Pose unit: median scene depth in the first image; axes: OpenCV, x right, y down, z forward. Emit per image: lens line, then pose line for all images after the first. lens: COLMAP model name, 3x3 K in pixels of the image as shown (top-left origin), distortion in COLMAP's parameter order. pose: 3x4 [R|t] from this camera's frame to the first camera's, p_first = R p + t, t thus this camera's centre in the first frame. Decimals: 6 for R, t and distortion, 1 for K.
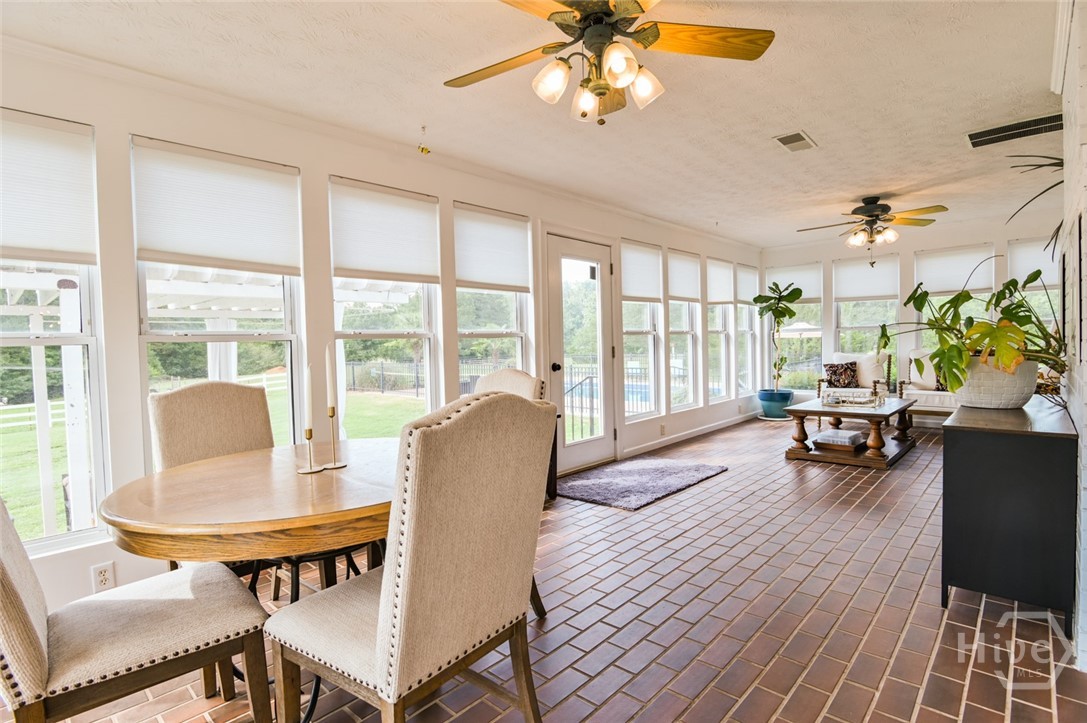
lens RADIAL K [[535.5, 0, 544.7], [0, 535.5, 360.9], [0, 0, 1]] dist [-0.022662, 0.001501]
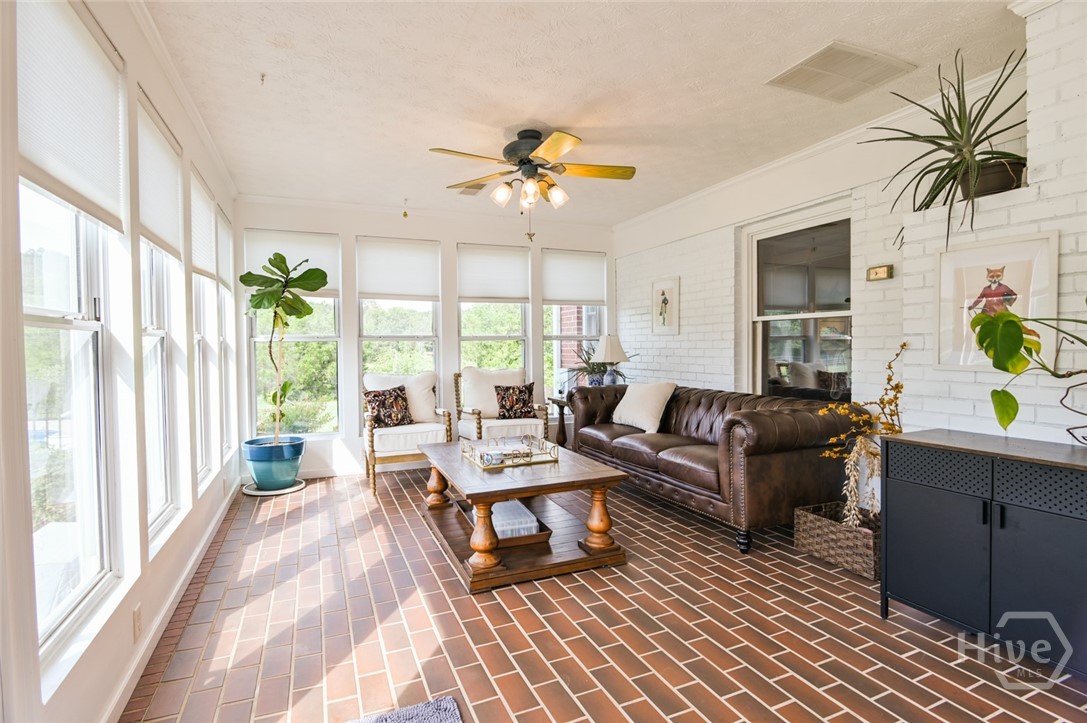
lens RADIAL K [[535.5, 0, 547.0], [0, 535.5, 357.1], [0, 0, 1]] dist [-0.022662, 0.001501]
pose [[0.411430, 0.004749, 0.911429, 0.029318], [0.029326, 0.999400, -0.018446, -0.017342], [-0.910969, 0.034318, 0.411044, 0.539259]]
